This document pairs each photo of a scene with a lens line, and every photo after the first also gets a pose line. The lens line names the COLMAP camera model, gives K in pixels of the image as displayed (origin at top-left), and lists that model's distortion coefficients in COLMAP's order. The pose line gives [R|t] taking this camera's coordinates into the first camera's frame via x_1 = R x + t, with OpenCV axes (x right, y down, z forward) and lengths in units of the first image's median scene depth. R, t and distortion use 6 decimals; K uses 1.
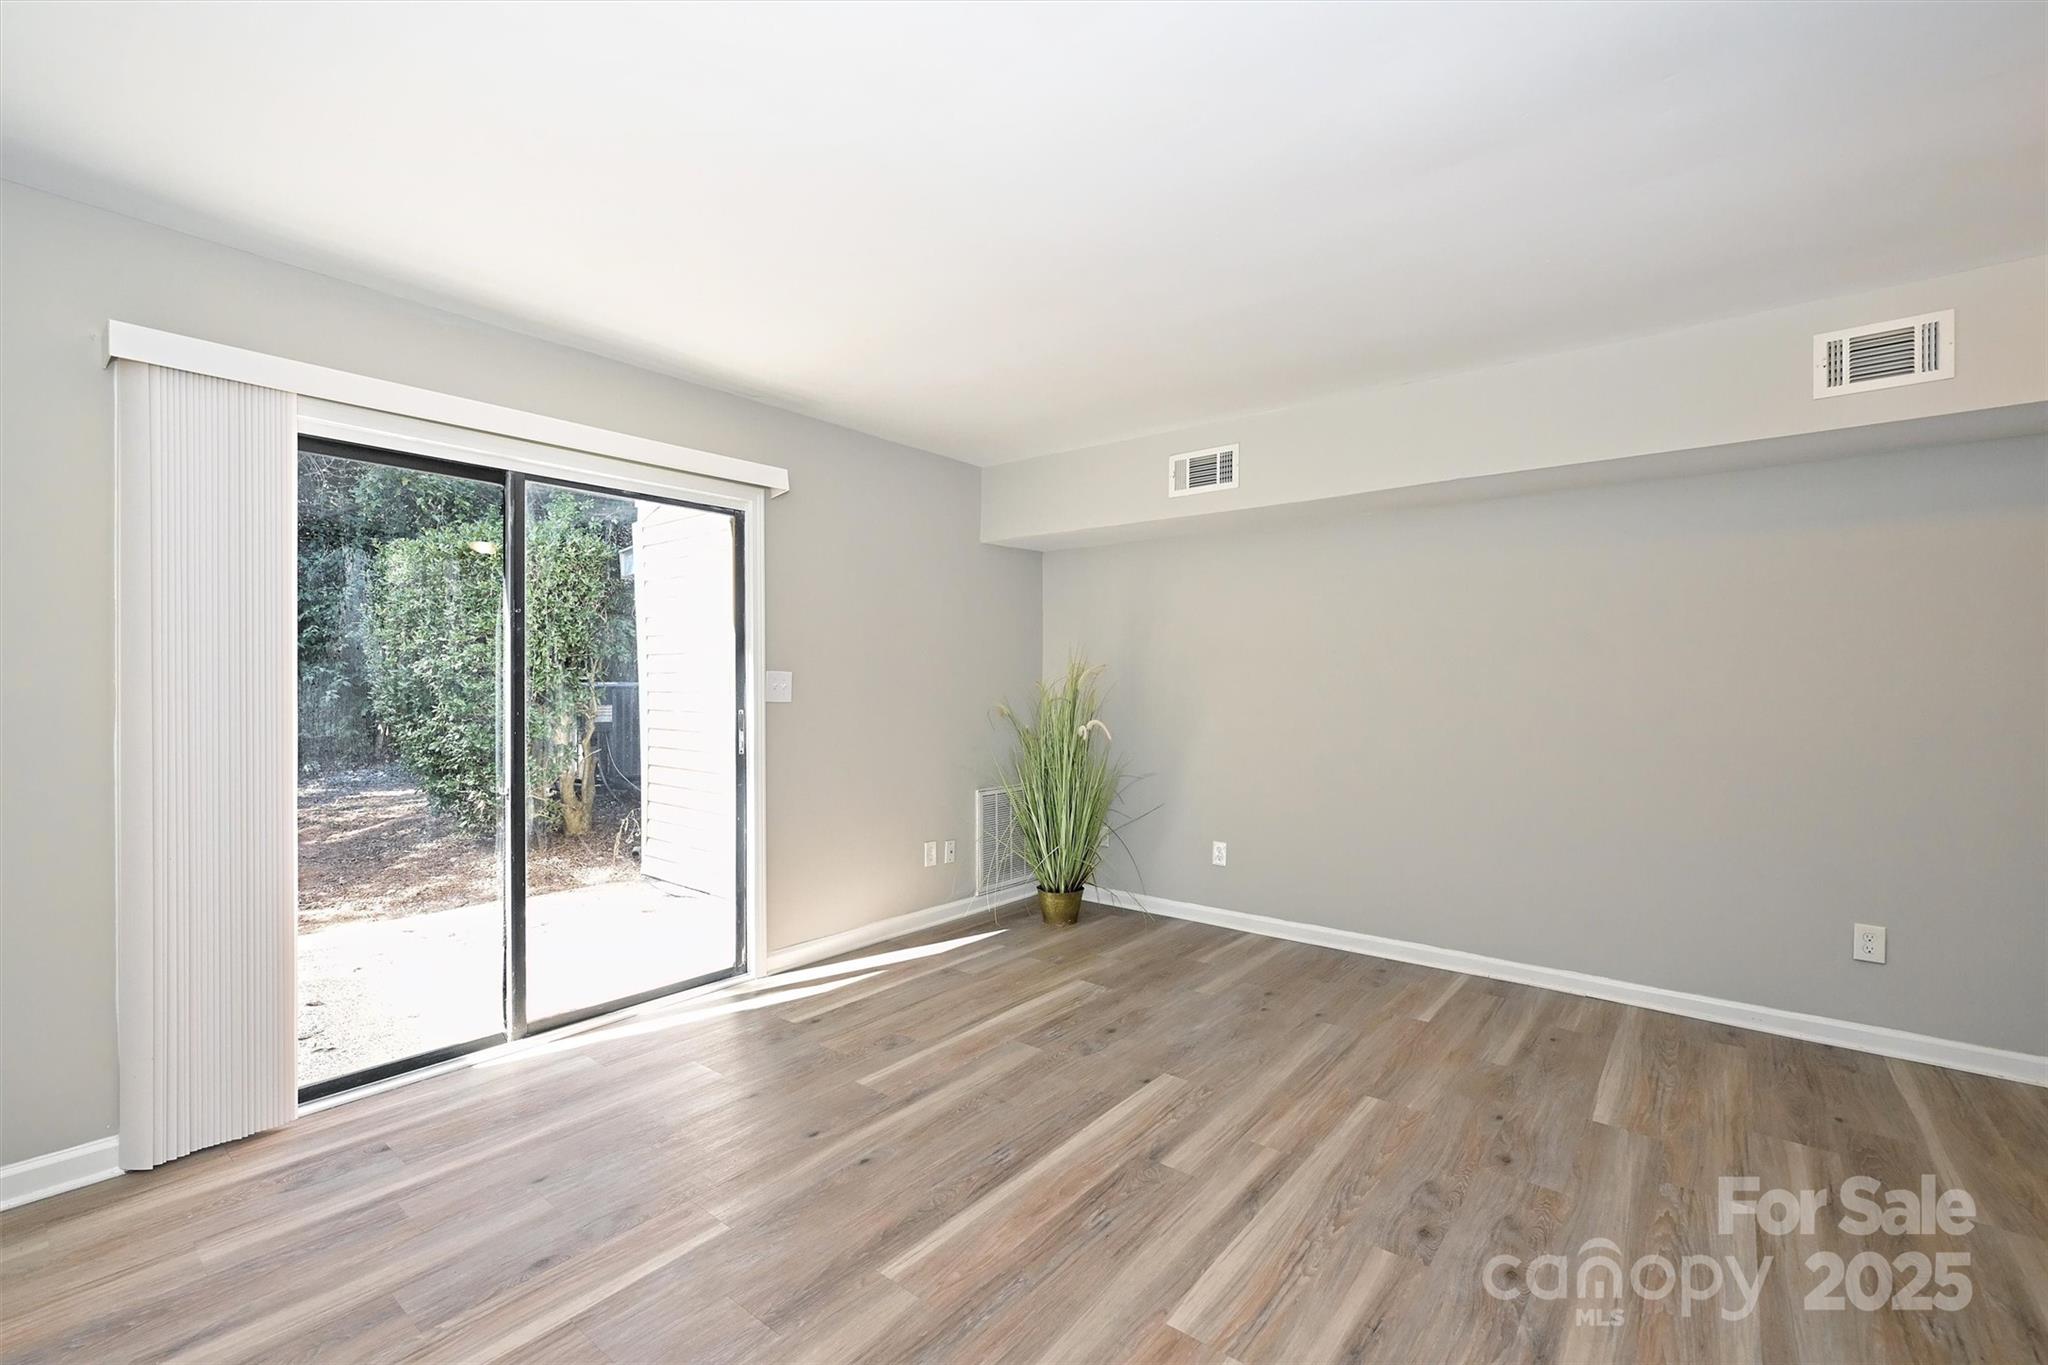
lens RADIAL K [[875.3, 0, 1024.0], [0, 875.3, 682.5], [0, 0, 1]] dist [-0.000764, -0.000071]
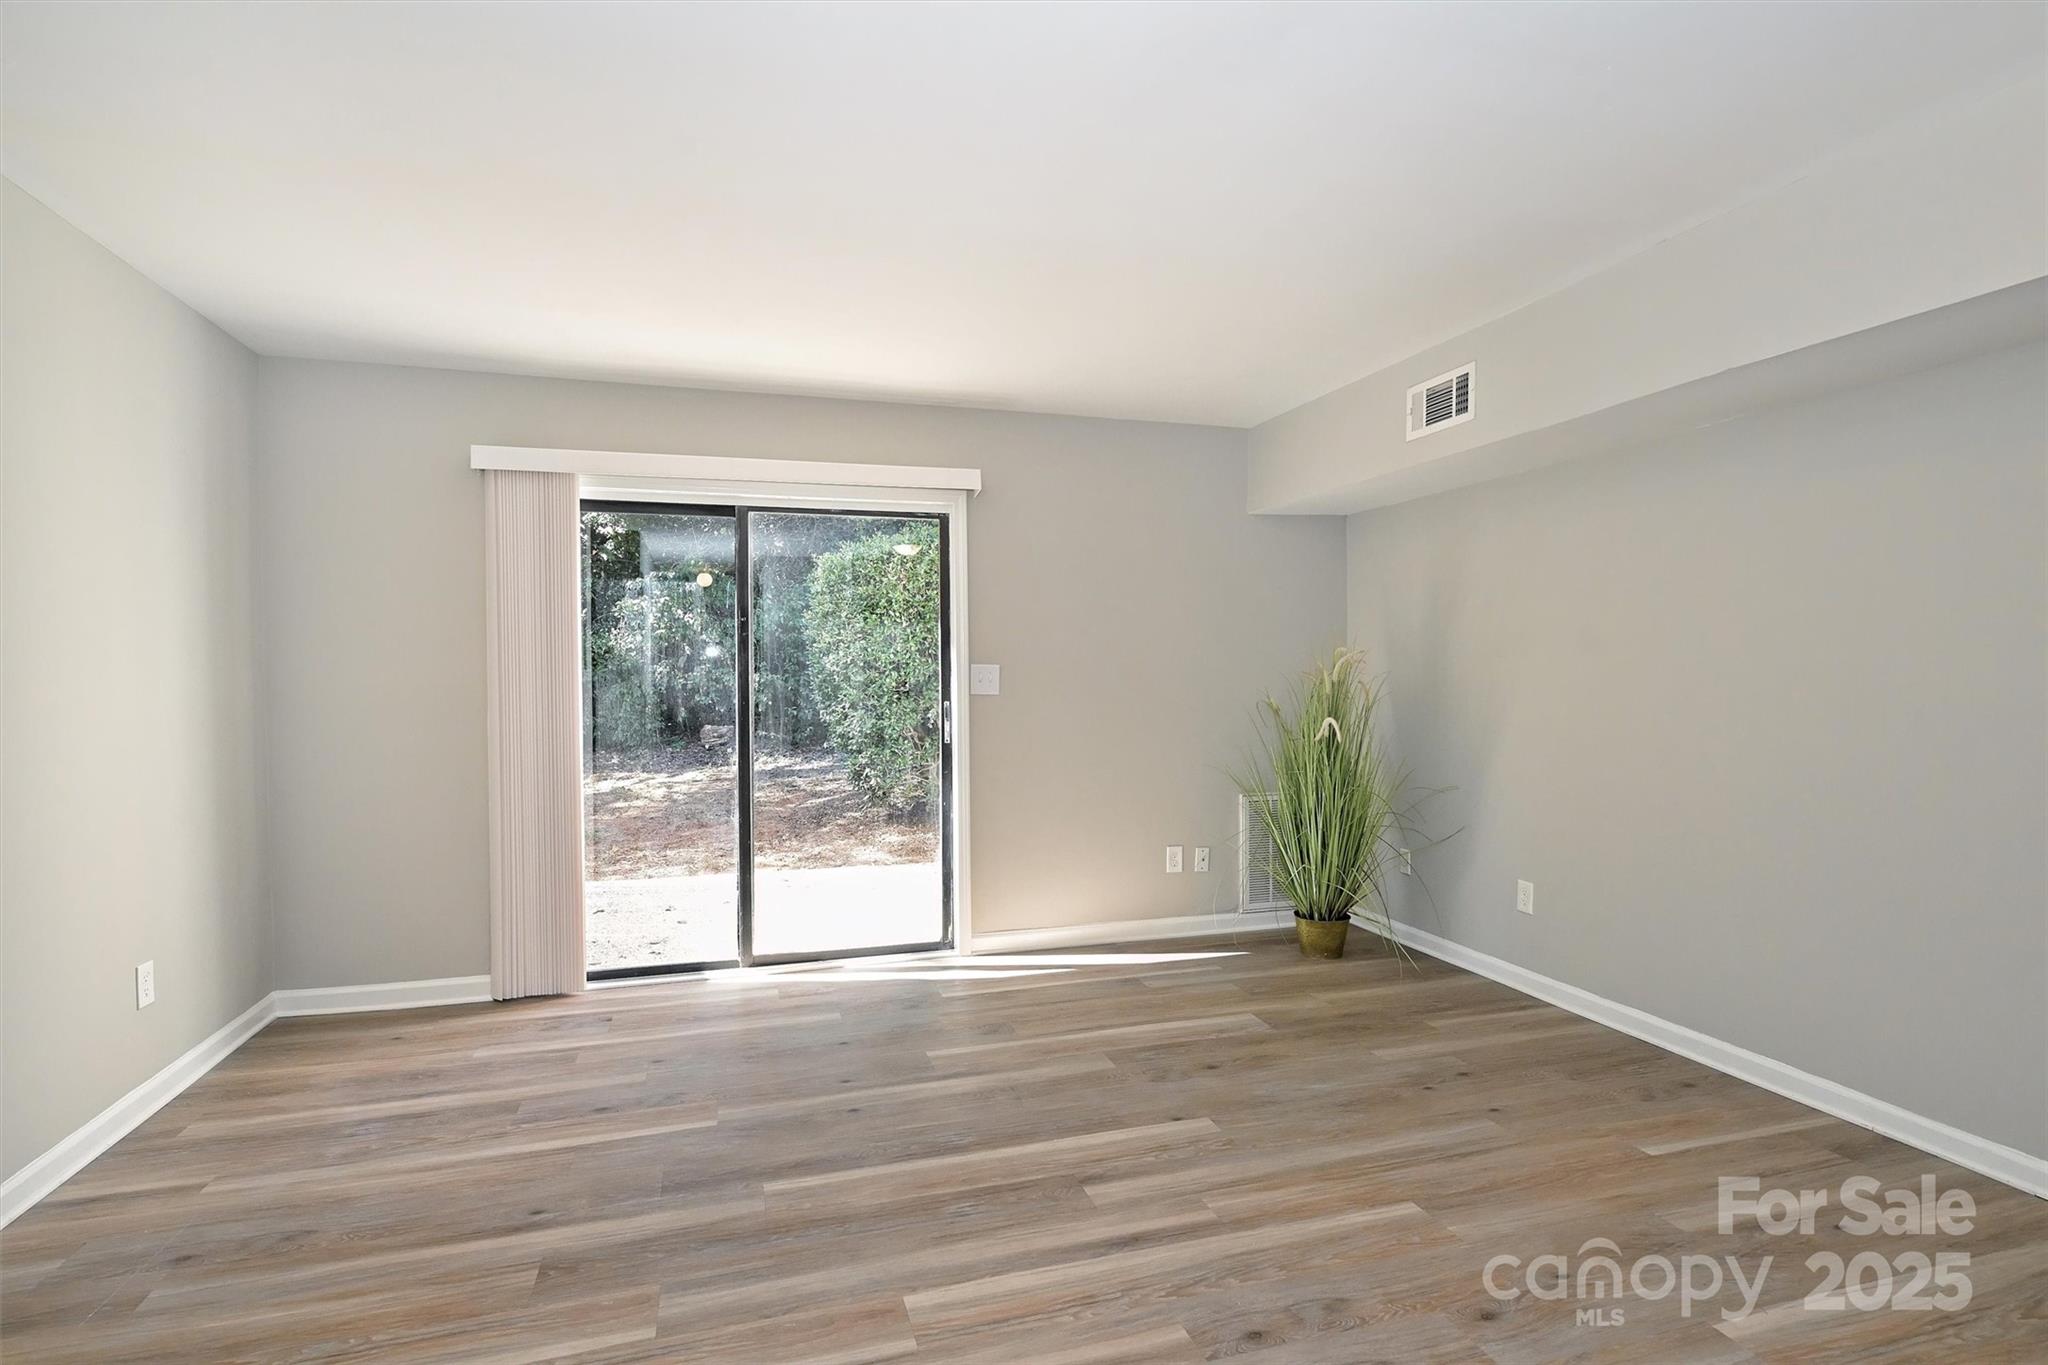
lens RADIAL K [[1002.4, 0, 1024.0], [0, 1002.4, 682.5], [0, 0, 1]] dist [-0.001802, -0.000893]
pose [[0.826403, -0.000243, -0.563079, 0.546536], [0.008355, 0.999895, 0.011831, -0.006803], [0.563017, -0.014482, 0.826318, 0.060633]]
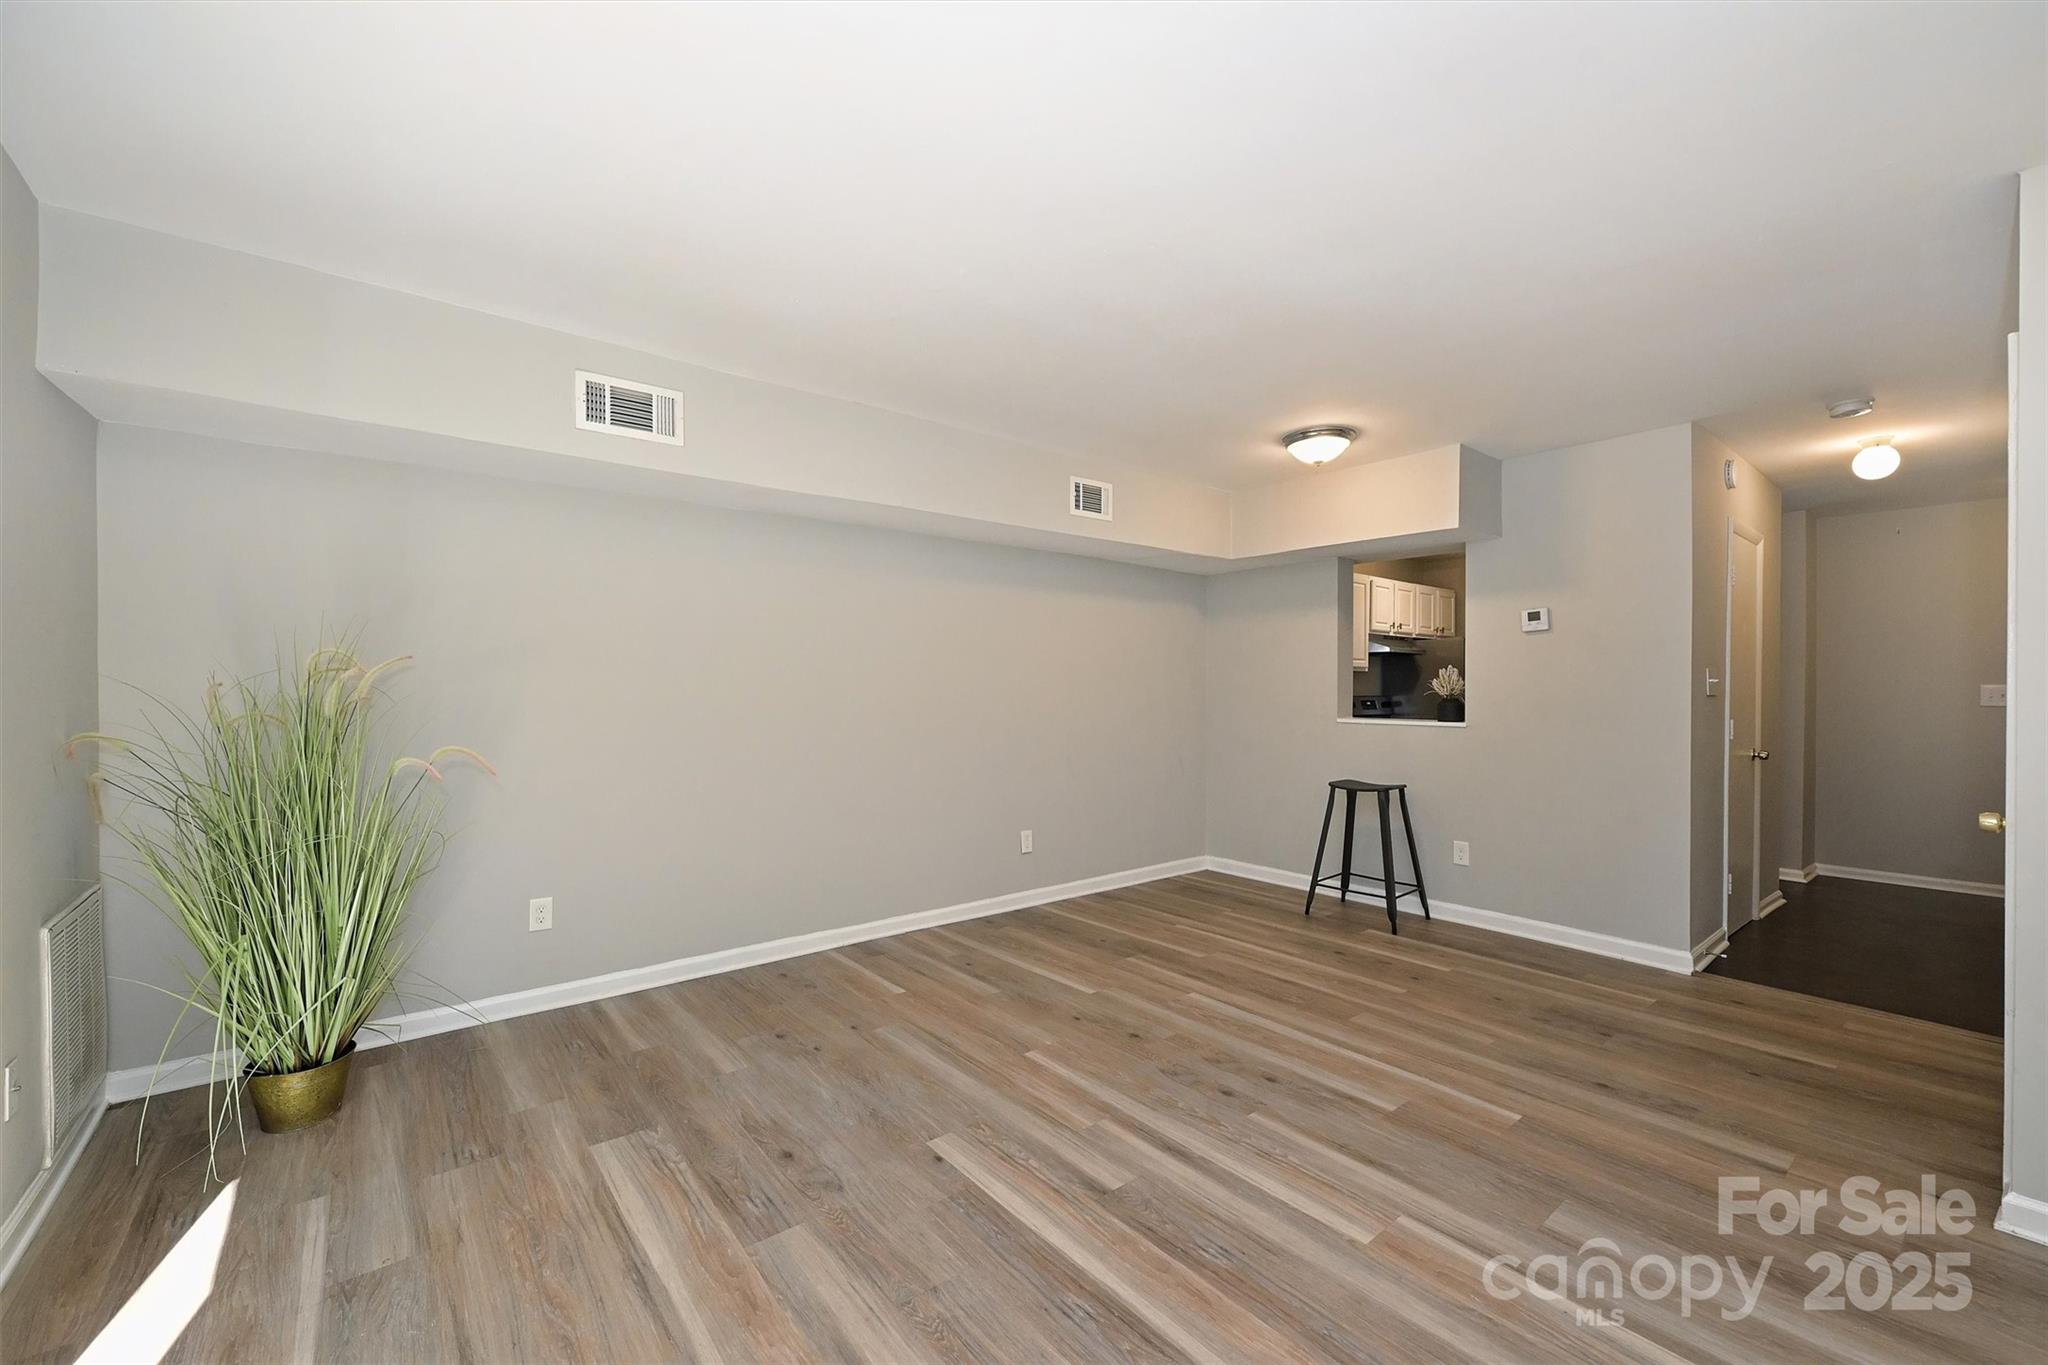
lens RADIAL K [[814.2, 0, 1024.0], [0, 814.2, 665.3], [0, 0, 1]] dist [0.000017, -0.000101]
pose [[0.212902, 0.021640, 0.976834, -0.575171], [-0.004458, 0.999766, -0.021177, -0.004729], [-0.977063, 0.000154, 0.212948, 0.695548]]
